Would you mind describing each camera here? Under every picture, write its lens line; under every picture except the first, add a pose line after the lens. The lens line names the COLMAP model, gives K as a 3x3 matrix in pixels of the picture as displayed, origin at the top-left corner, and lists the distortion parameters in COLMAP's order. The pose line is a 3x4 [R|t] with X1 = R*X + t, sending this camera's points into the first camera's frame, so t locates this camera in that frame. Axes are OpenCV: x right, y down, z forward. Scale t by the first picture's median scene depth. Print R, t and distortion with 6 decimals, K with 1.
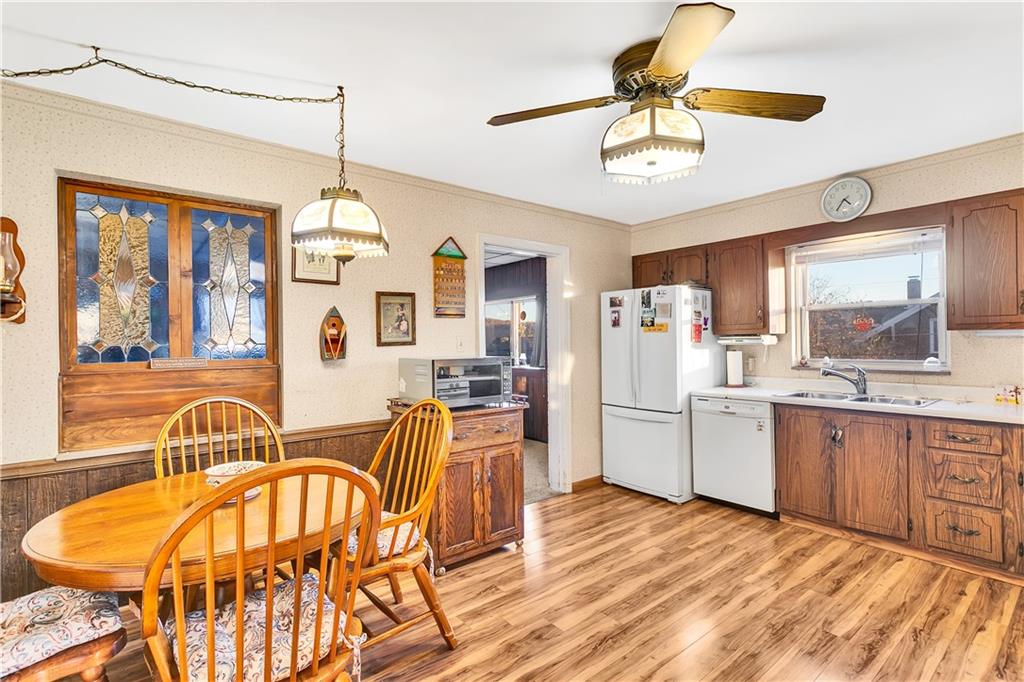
lens RADIAL K [[517.4, 0, 513.4], [0, 517.4, 338.4], [0, 0, 1]] dist [0.002684, 0.000751]
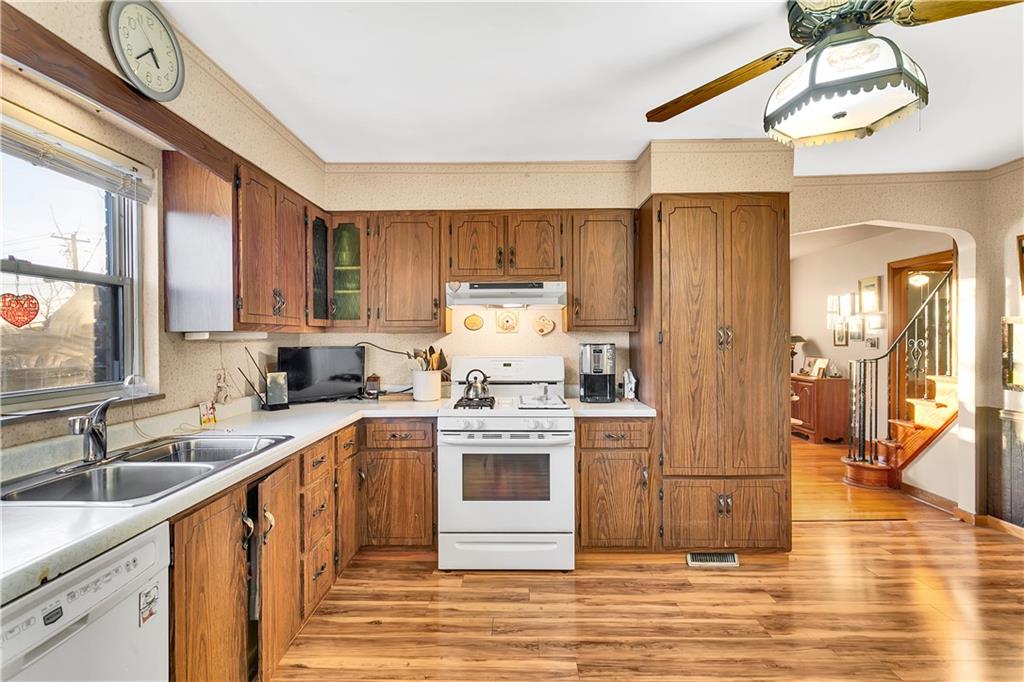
lens RADIAL K [[489.4, 0, 508.4], [0, 489.4, 340.6], [0, 0, 1]] dist [-0.001989, 0.001124]
pose [[-0.759927, 0.013153, 0.649875, 0.141156], [0.016188, 0.999868, -0.001307, 0.006113], [-0.649807, 0.009527, -0.760040, 1.612211]]
